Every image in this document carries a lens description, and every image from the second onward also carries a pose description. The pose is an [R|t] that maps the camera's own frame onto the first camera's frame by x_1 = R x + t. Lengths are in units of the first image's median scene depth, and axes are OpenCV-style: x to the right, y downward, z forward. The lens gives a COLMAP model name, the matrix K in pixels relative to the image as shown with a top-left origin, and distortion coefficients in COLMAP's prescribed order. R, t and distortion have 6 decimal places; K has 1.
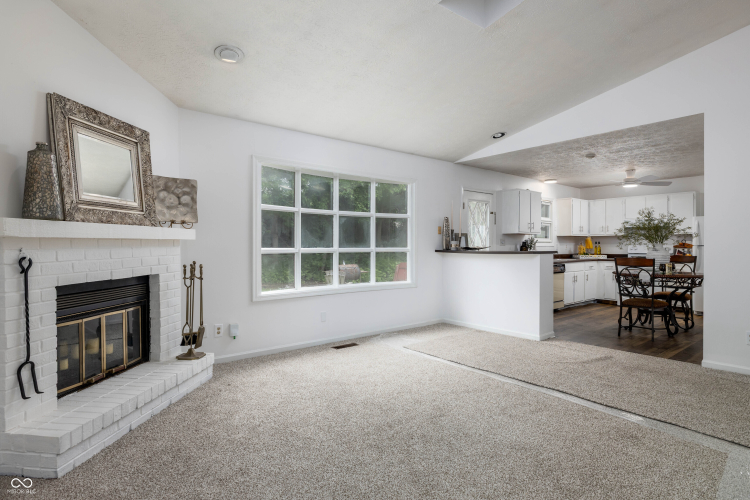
lens RADIAL K [[397.4, 0, 375.0], [0, 397.4, 250.0], [0, 0, 1]] dist [-0.002949, -0.001292]
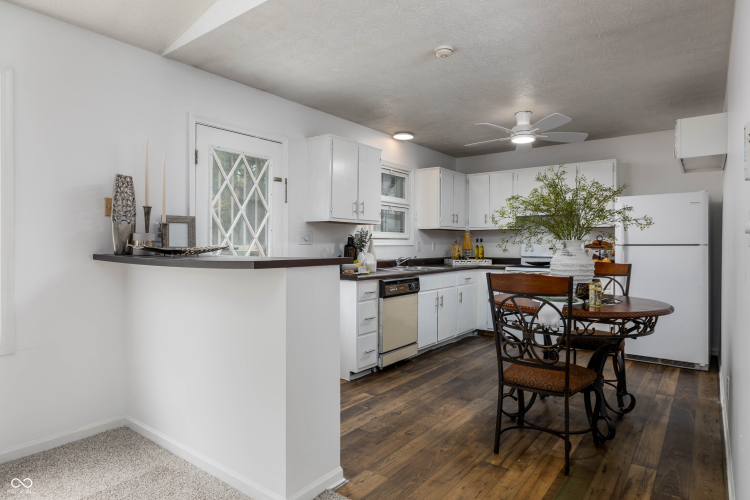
lens RADIAL K [[434.4, 0, 375.0], [0, 434.4, 250.0], [0, 0, 1]] dist [-0.031109, -0.000177]
pose [[0.972946, -0.001436, 0.231029, 0.349235], [0.001216, 0.999999, 0.001092, -0.005158], [-0.231030, -0.000782, 0.972946, 0.530728]]
